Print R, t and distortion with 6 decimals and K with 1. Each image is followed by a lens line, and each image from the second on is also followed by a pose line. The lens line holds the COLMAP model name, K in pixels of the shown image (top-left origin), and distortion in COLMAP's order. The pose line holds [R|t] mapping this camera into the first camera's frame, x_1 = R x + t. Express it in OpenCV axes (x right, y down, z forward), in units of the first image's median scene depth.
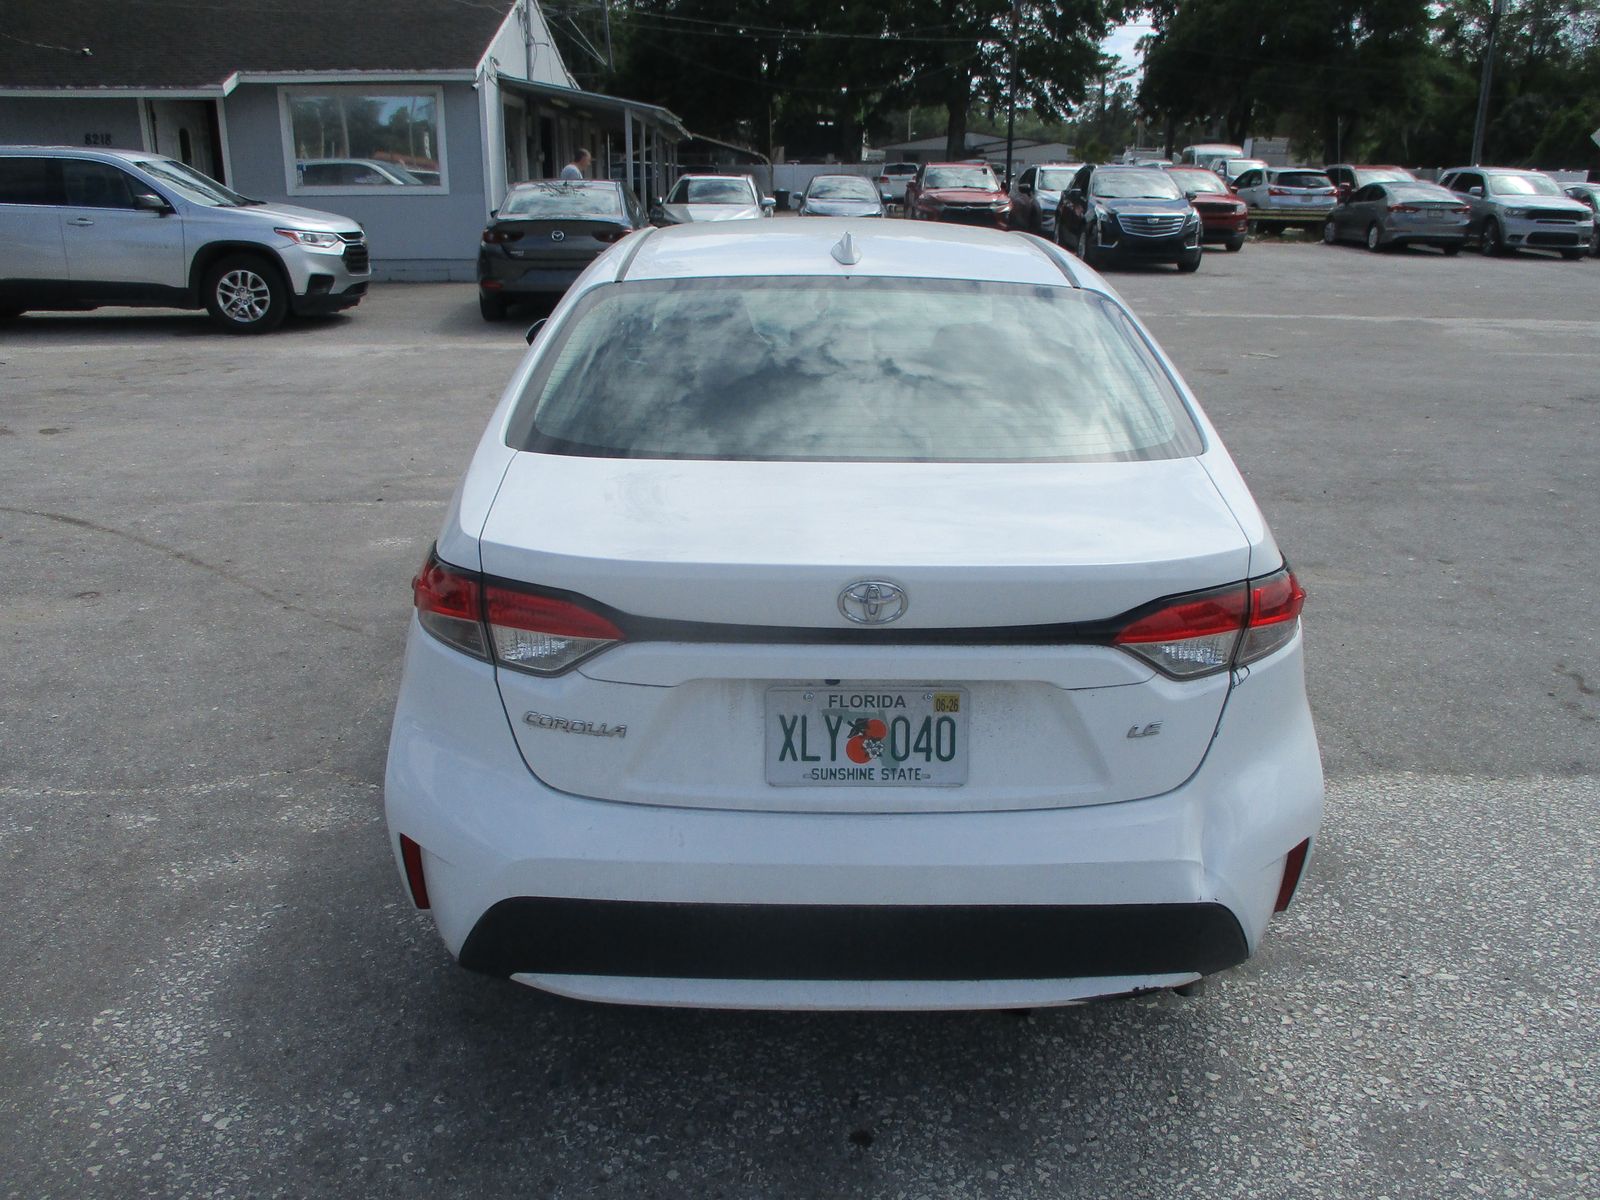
lens RADIAL K [[1294.3, 0, 809.6], [0, 1294.3, 680.7], [0, 0, 1]] dist [-0.030896, -0.003690]
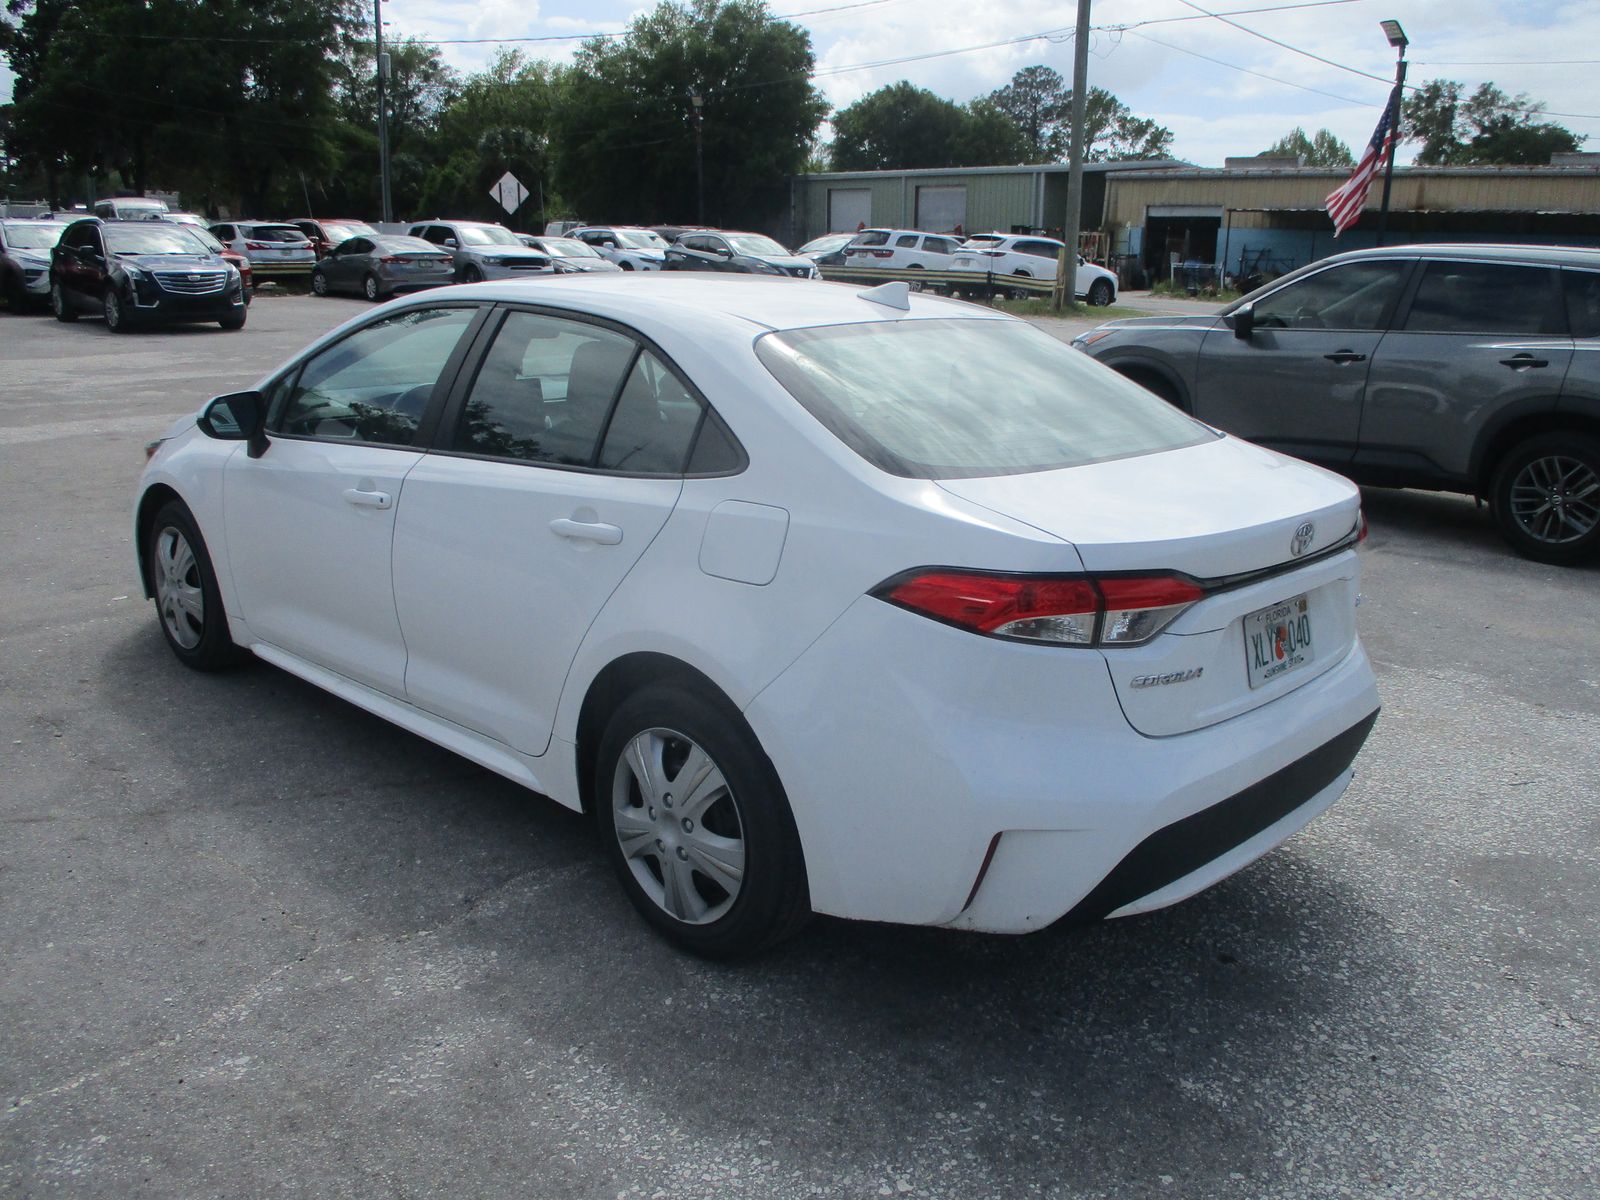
lens RADIAL K [[1341.8, 0, 776.5], [0, 1341.8, 681.7], [0, 0, 1]] dist [-0.039786, 0.007386]
pose [[0.707467, -0.217353, 0.672494, -0.996489], [0.248488, 0.967280, 0.051218, -0.091993], [-0.661622, 0.130872, 0.738329, 0.228700]]
